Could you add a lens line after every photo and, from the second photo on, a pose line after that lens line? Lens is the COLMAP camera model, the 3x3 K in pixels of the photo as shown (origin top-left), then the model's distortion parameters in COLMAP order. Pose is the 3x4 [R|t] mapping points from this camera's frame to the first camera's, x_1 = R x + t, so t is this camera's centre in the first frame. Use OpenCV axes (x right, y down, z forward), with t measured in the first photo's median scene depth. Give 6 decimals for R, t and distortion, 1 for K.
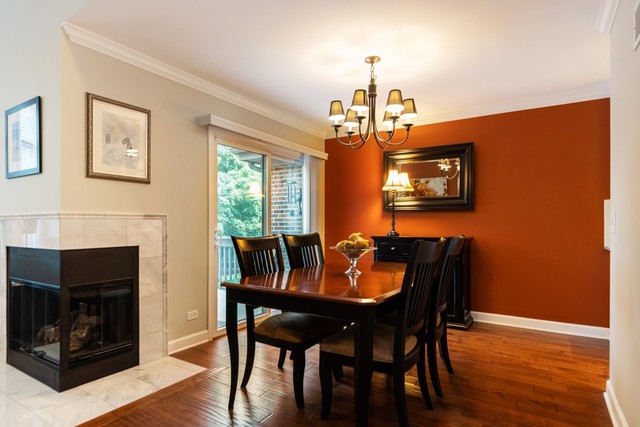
lens RADIAL K [[365.1, 0, 316.9], [0, 365.1, 225.8], [0, 0, 1]] dist [0.001719, -0.001260]
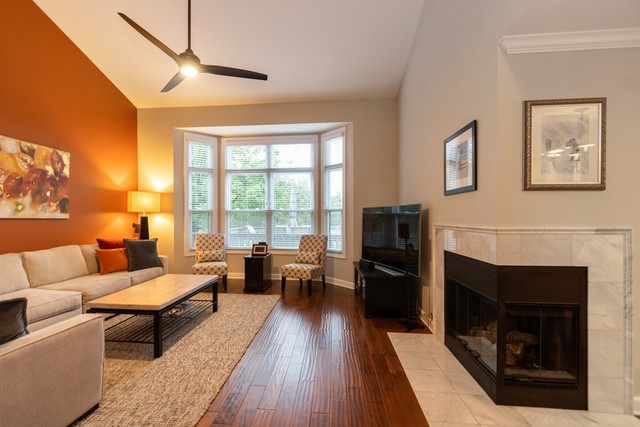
lens RADIAL K [[285.2, 0, 300.9], [0, 285.2, 214.1], [0, 0, 1]] dist [-0.001567, -0.000416]
pose [[0.447141, -0.003750, -0.894456, -0.207268], [0.001420, 0.999993, -0.003482, -0.063721], [0.894463, 0.000287, 0.447143, 0.137676]]
